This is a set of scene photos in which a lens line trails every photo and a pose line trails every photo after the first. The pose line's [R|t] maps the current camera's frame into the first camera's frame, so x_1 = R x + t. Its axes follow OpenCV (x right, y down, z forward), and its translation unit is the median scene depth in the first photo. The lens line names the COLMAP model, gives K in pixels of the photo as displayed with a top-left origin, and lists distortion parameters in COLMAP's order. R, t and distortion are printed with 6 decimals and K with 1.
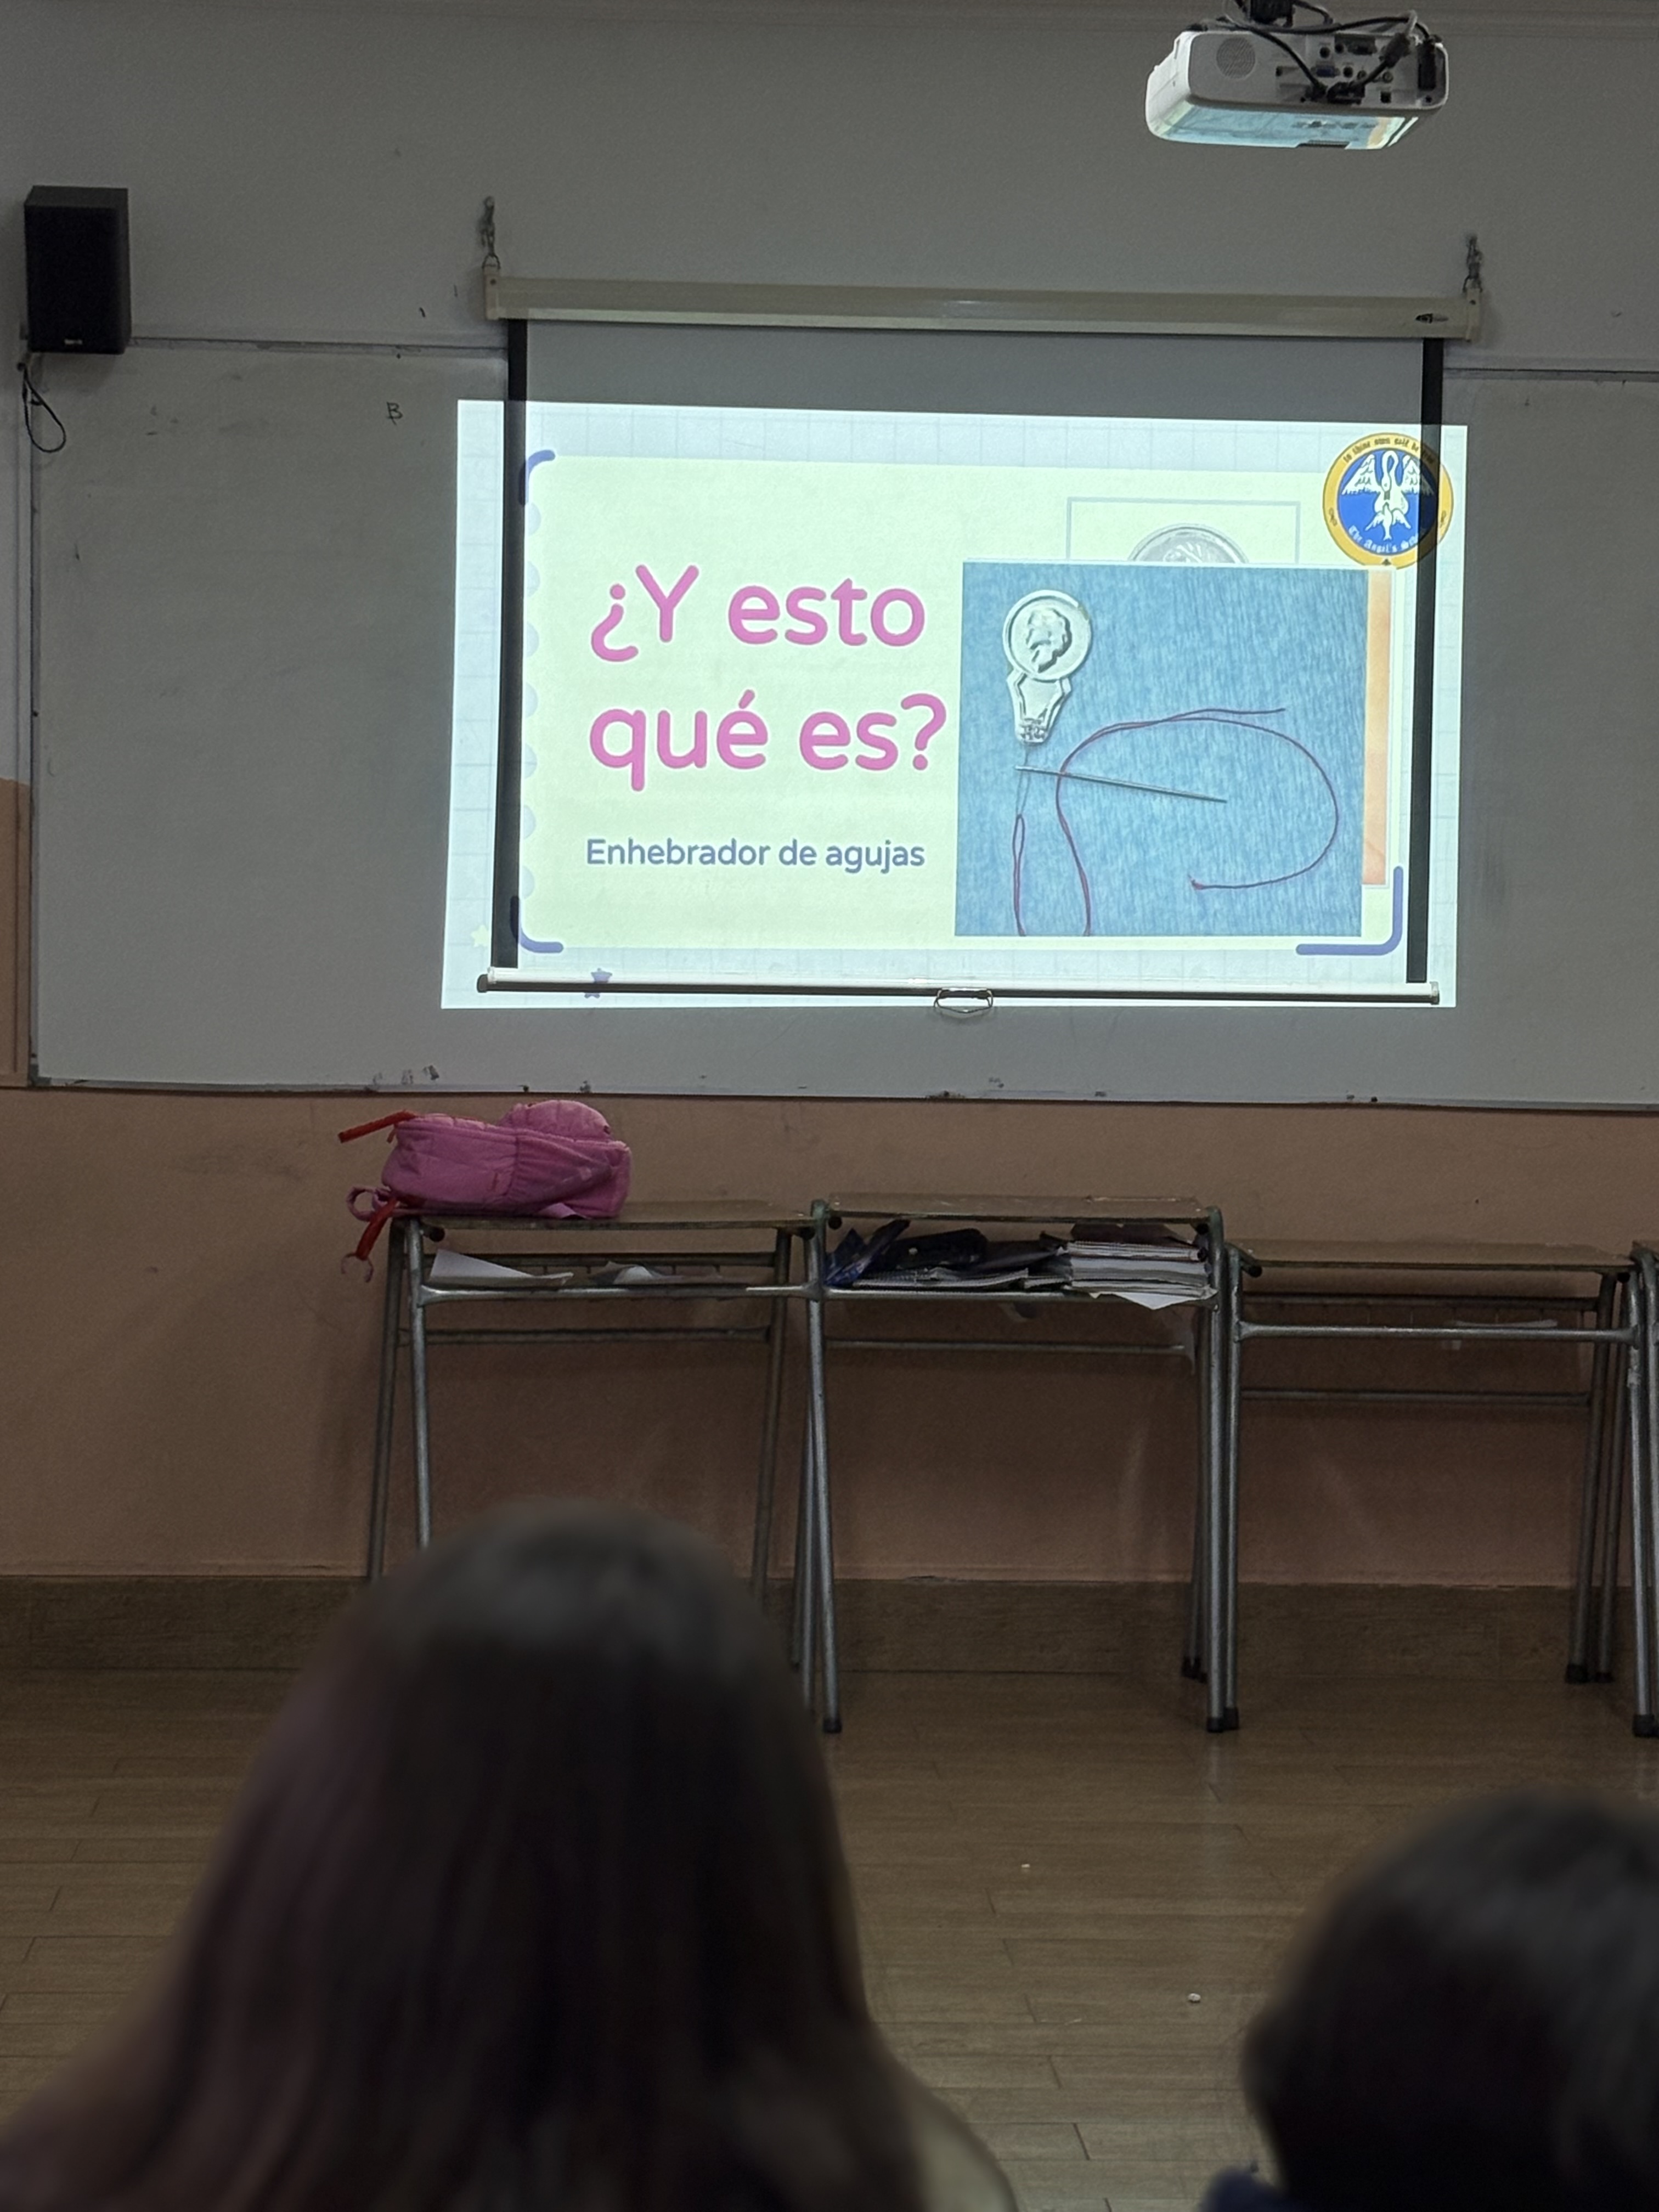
lens RADIAL K [[5095.1, 0, 825.1], [0, 5095.1, 1102.2], [0, 0, 1]] dist [0.284900, 0.000000]
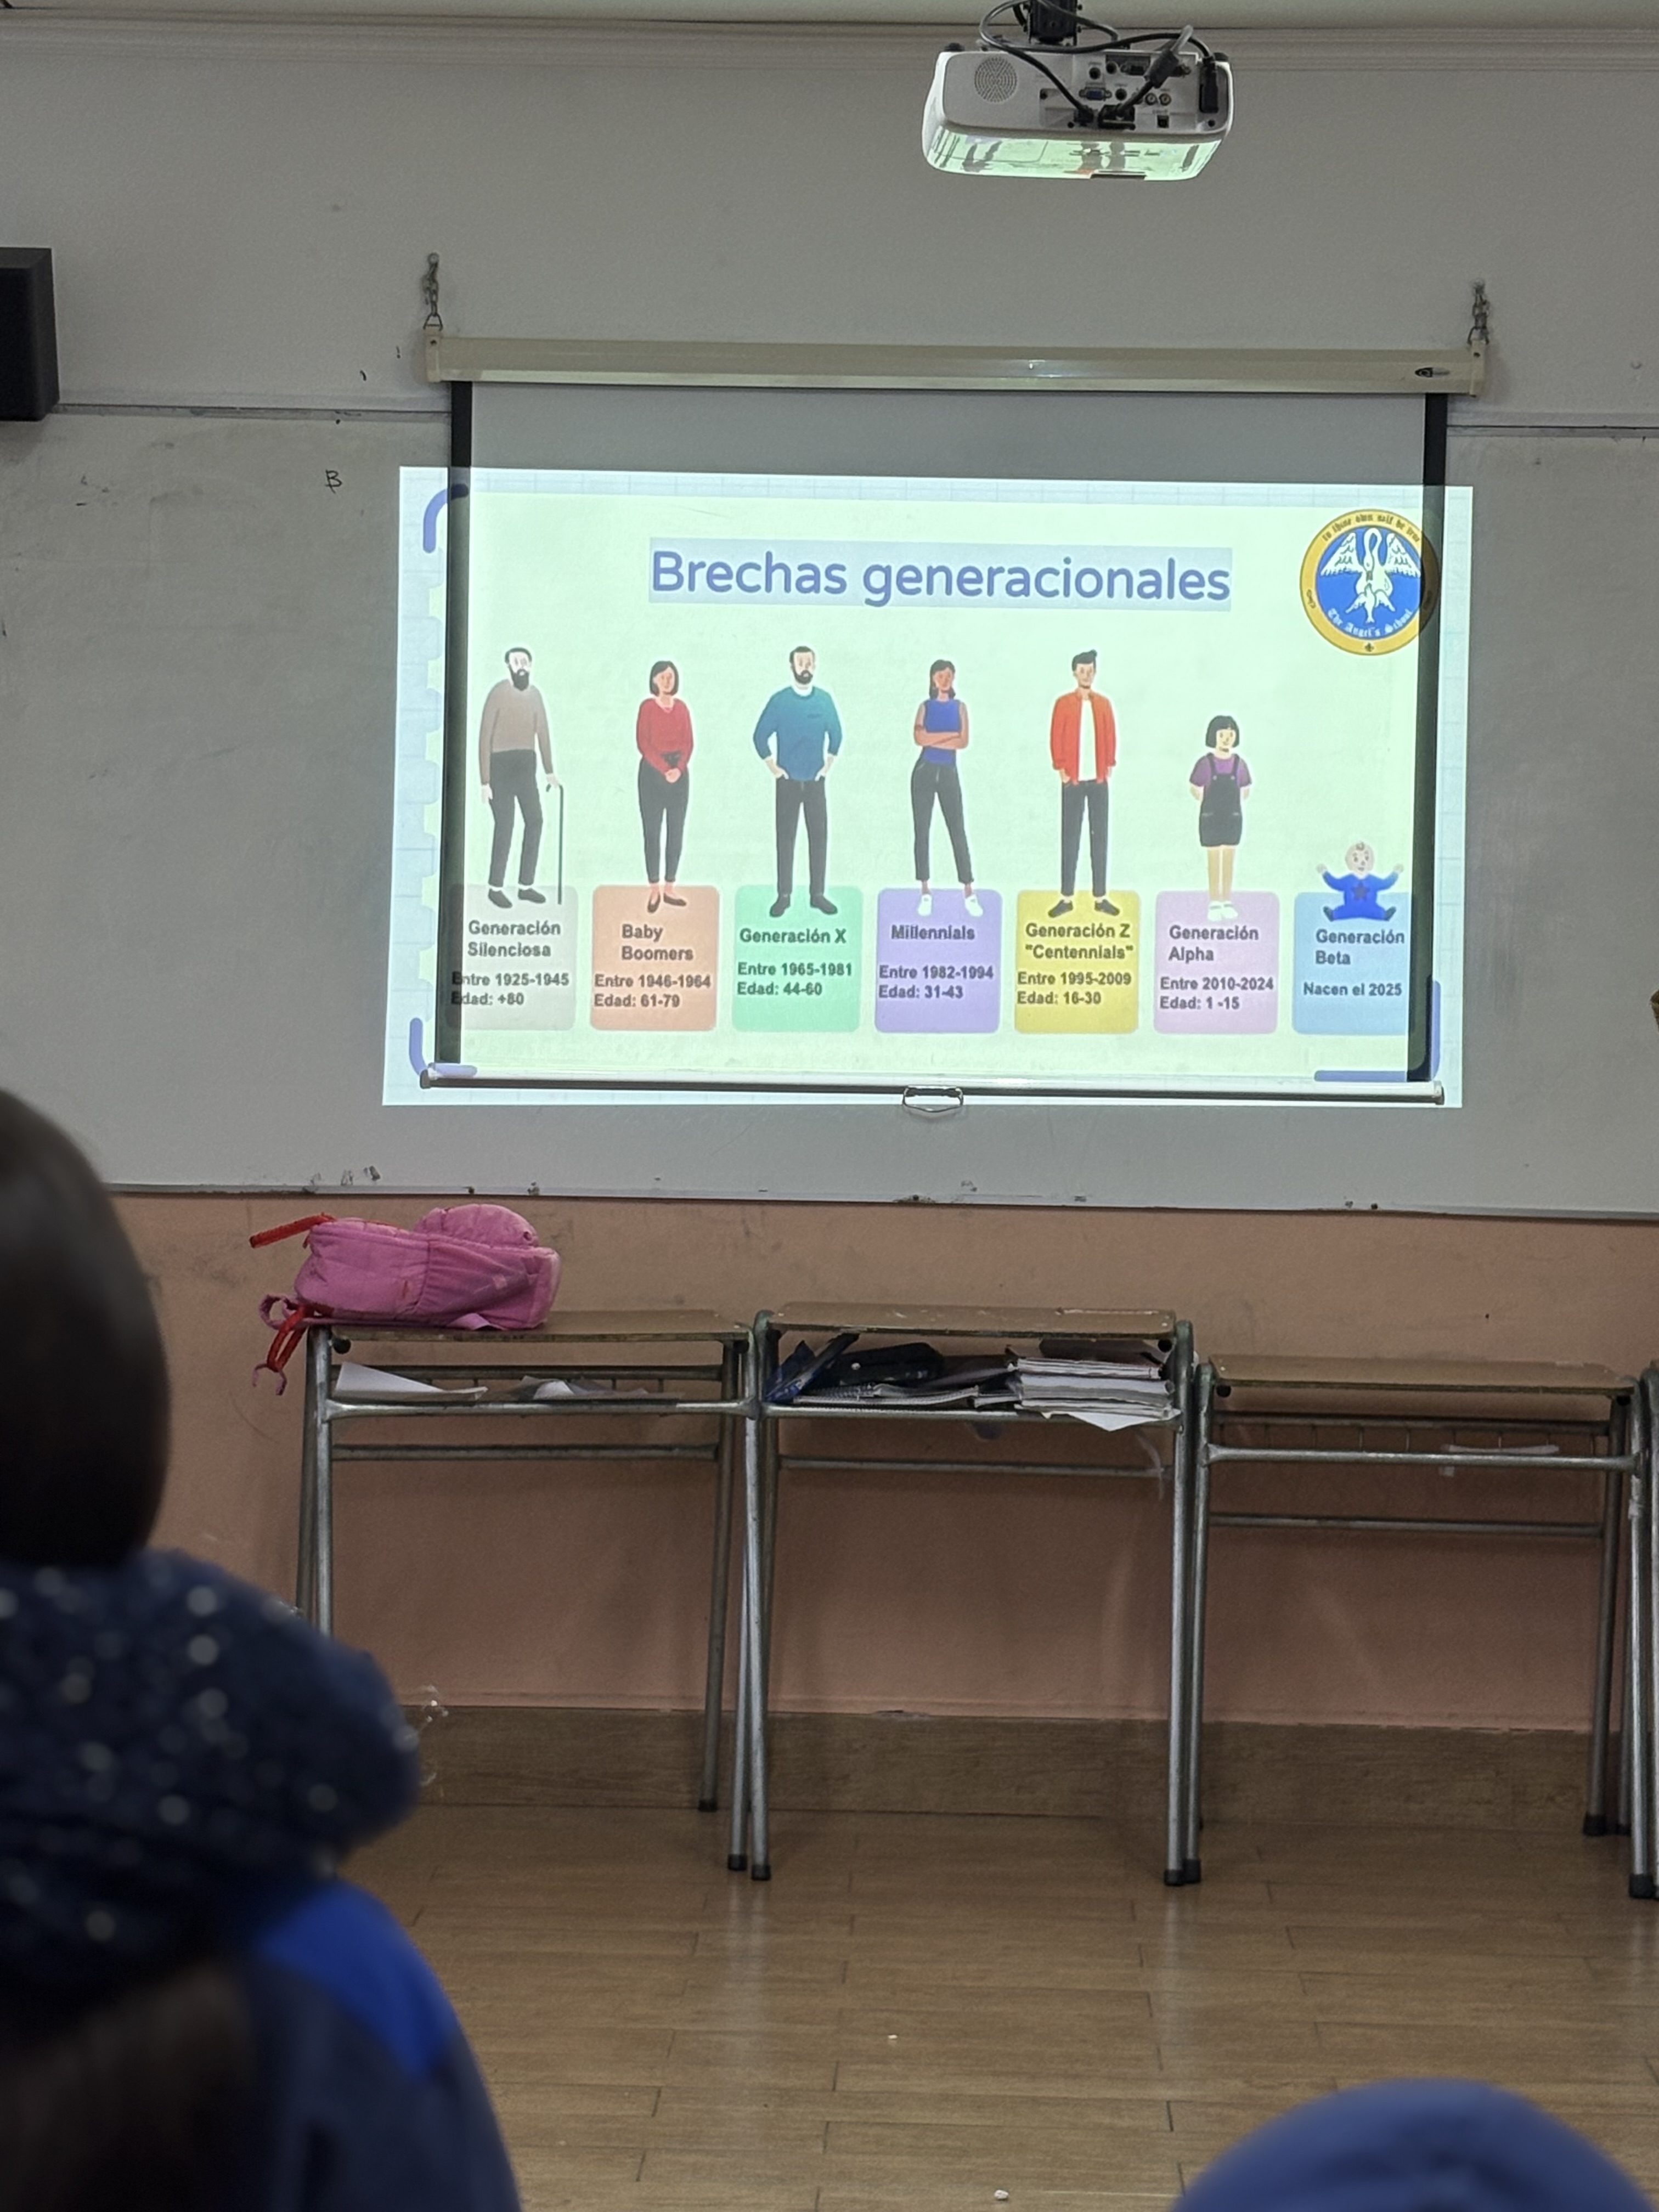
lens RADIAL K [[5095.1, 0, 831.7], [0, 5095.1, 1120.2], [0, 0, 1]] dist [0.284900, 0.000000]
pose [[0.996663, 0.003627, -0.081551, 0.086309], [-0.004707, 0.999904, -0.013055, -0.003691], [0.081496, 0.013395, 0.996584, 0.060139]]
